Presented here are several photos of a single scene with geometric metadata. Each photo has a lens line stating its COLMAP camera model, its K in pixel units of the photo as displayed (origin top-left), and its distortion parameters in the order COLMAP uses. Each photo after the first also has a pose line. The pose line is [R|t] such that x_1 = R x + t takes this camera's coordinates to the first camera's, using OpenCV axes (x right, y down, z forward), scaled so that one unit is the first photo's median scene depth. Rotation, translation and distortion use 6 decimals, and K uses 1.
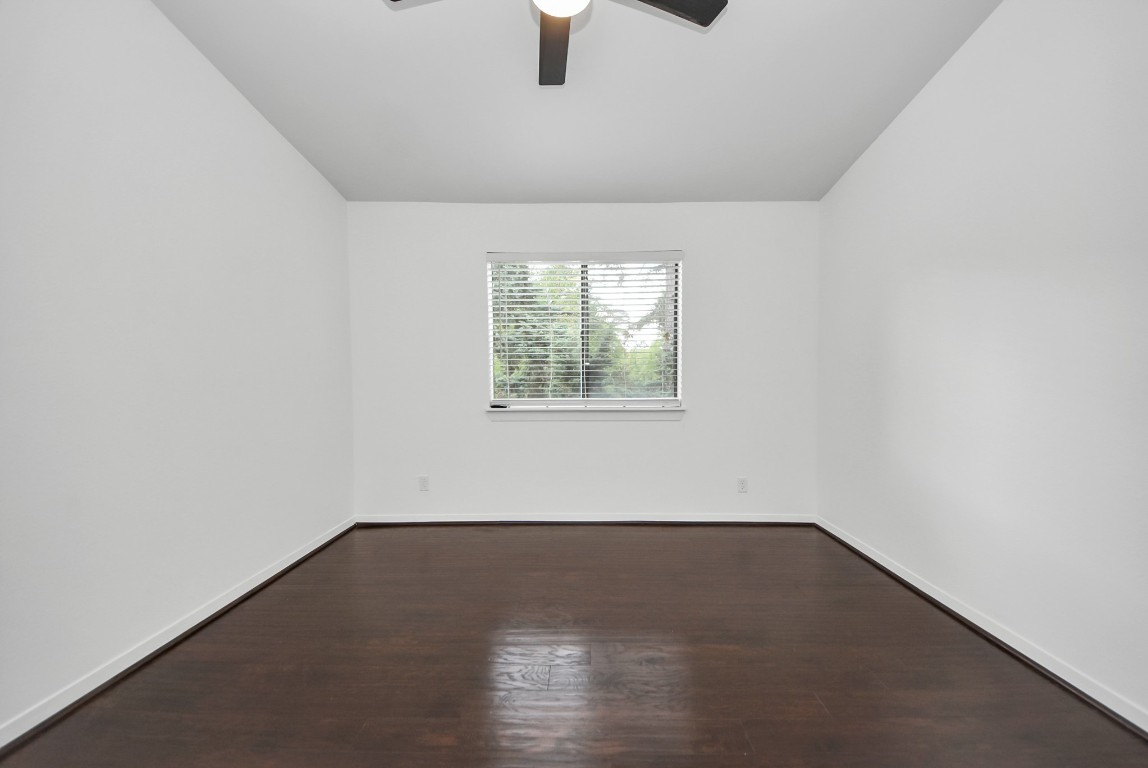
lens RADIAL K [[419.5, 0, 575.5], [0, 419.5, 389.0], [0, 0, 1]] dist [-0.000538, -0.000485]
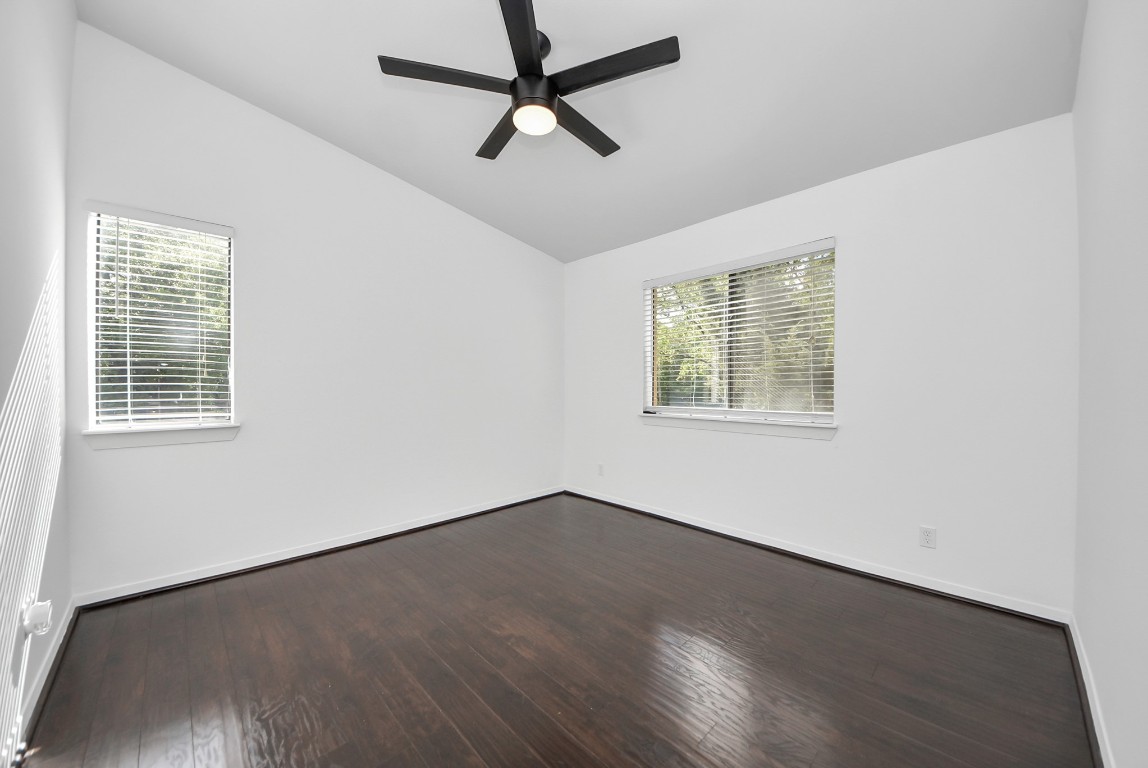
lens RADIAL K [[419.5, 0, 571.0], [0, 419.5, 383.8], [0, 0, 1]] dist [-0.000538, -0.000485]
pose [[0.676296, -0.001978, -0.736627, 0.516404], [-0.027232, 0.999246, -0.027685, 0.001476], [0.736127, 0.038783, 0.675732, 0.056765]]
